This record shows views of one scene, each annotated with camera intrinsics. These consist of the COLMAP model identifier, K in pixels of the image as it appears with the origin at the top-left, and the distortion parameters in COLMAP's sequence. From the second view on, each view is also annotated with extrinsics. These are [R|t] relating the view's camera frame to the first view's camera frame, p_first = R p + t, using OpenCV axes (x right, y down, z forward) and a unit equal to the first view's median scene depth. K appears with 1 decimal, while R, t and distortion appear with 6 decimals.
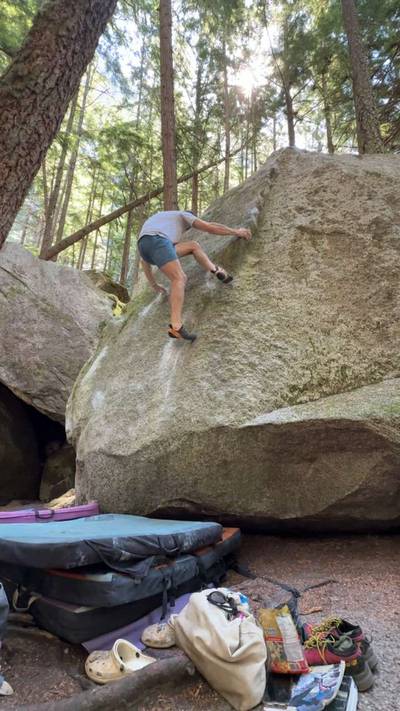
lens RADIAL K [[317.2, 0, 200.0], [0, 317.2, 355.5], [0, 0, 1]] dist [-0.003355, -0.000101]
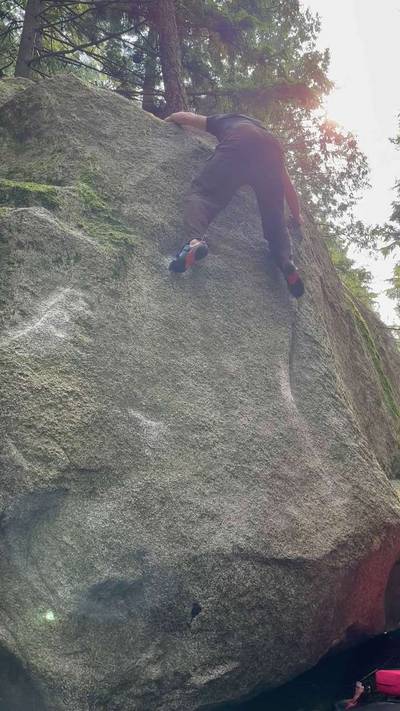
lens RADIAL K [[598.3, 0, 200.0], [0, 598.3, 355.5], [0, 0, 1]] dist [0.148555, -0.300973]
pose [[0.263883, 0.302046, 0.916043, -1.358620], [-0.255518, 0.937666, -0.235569, 0.277584], [-0.930095, -0.171903, 0.324613, 0.887637]]
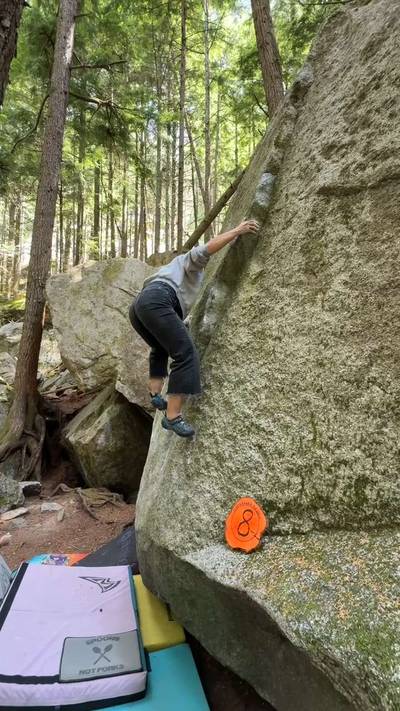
lens RADIAL K [[317.2, 0, 200.0], [0, 317.2, 355.5], [0, 0, 1]] dist [-0.003355, -0.000101]
pose [[0.799617, -0.088532, -0.593948, 0.534542], [0.195859, 0.973436, 0.118584, -0.268883], [0.567672, -0.211152, 0.795716, 0.429211]]
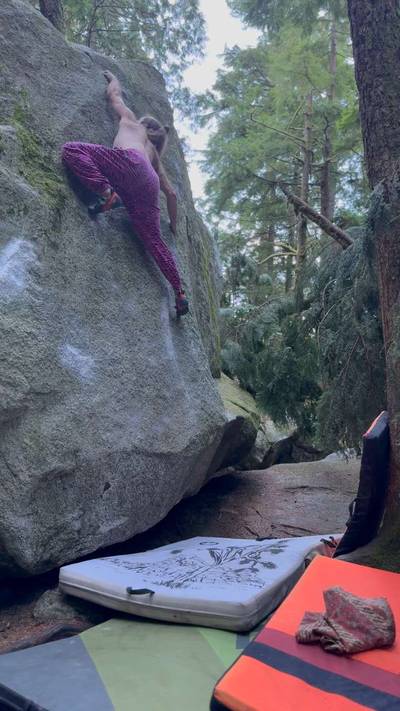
lens RADIAL K [[598.3, 0, 200.0], [0, 598.3, 355.5], [0, 0, 1]] dist [0.148555, -0.300973]
pose [[-0.100384, 0.073480, 0.992232, -1.812396], [-0.329243, 0.938630, -0.102820, 0.213962], [-0.938894, -0.337007, -0.070031, 1.124549]]
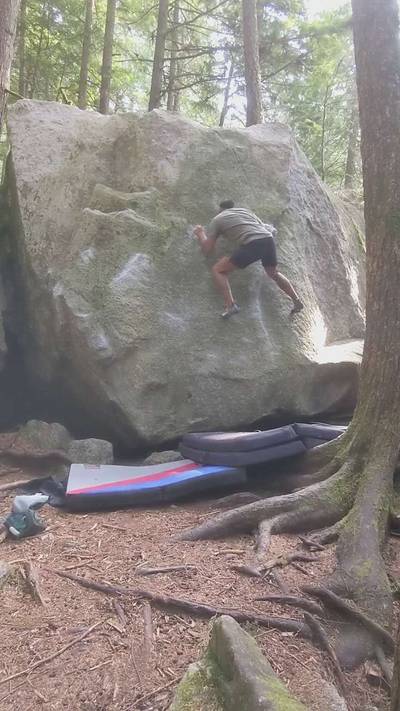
lens RADIAL K [[424.2, 0, 198.0], [0, 424.2, 357.3], [0, 0, 1]] dist [0.033653, -0.076348]
pose [[0.508916, 0.048967, 0.859422, -1.743790], [-0.273417, 0.955876, 0.107444, 0.109615], [-0.816240, -0.289661, 0.499849, 0.355842]]
